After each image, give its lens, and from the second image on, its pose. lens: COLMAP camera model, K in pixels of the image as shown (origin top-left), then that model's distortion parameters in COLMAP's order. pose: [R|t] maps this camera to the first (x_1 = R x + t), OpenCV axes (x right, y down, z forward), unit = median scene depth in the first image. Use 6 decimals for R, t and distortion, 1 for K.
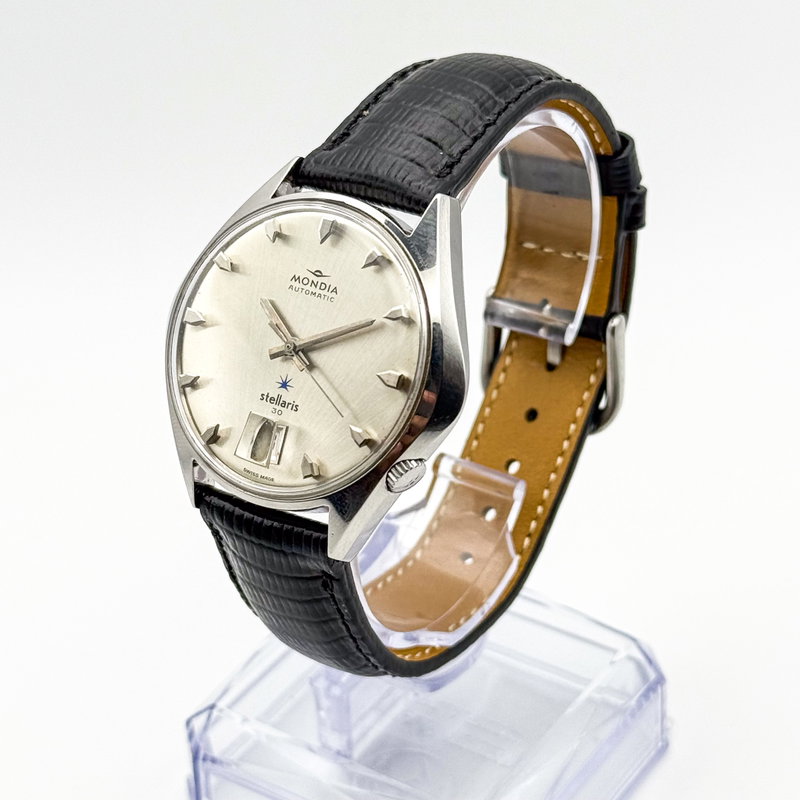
lens RADIAL K [[2231.4, 0, 400.0], [0, 2231.4, 400.0], [0, 0, 1]] dist [0.082488, 0.569062]
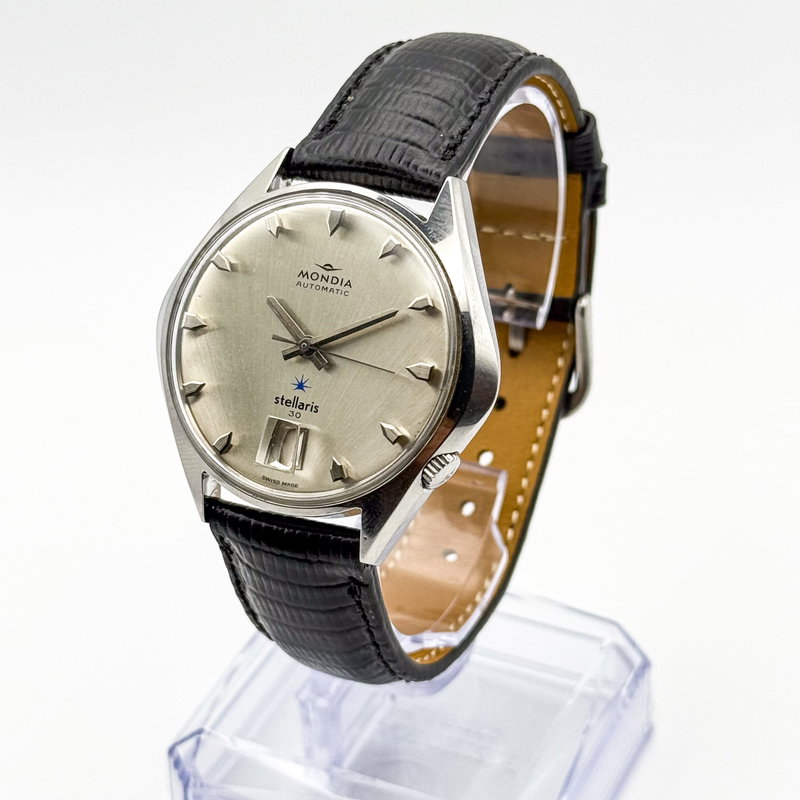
lens RADIAL K [[2231.4, 0, 400.0], [0, 2231.4, 400.0], [0, 0, 1]] dist [0.082488, 0.569062]
pose [[0.988021, -0.069731, 0.137670, -0.137061], [0.070184, 0.997533, 0.001570, 0.000684], [-0.137439, 0.008111, 0.990477, 0.047260]]
